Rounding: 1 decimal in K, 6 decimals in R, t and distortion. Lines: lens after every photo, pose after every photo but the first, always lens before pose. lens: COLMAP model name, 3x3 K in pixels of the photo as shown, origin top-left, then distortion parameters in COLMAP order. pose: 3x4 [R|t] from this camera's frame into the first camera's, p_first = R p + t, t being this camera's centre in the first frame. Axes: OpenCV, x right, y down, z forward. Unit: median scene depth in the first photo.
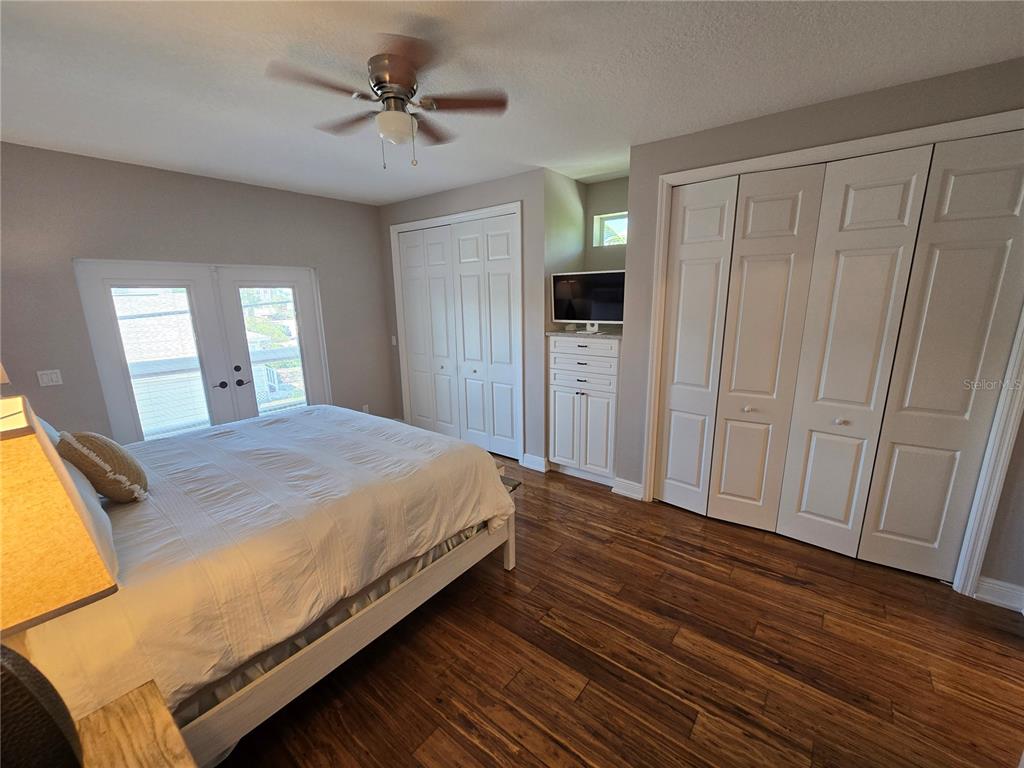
lens RADIAL K [[417.5, 0, 513.0], [0, 417.5, 390.8], [0, 0, 1]] dist [-0.000992, 0.000826]
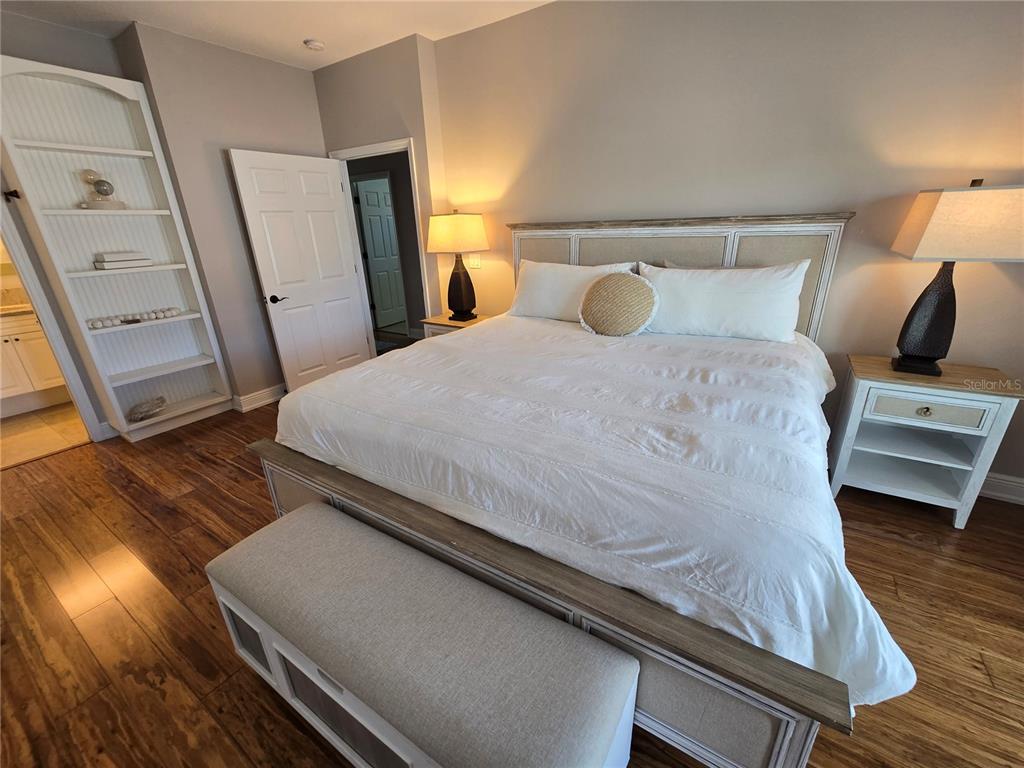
lens RADIAL K [[426.5, 0, 512.0], [0, 426.5, 384.0], [0, 0, 1]] dist [0.000636, 0.000173]
pose [[-0.994498, 0.079176, -0.068587, -0.268282], [0.027987, 0.831780, 0.554399, -0.179255], [0.100944, 0.549430, -0.829420, 1.100200]]
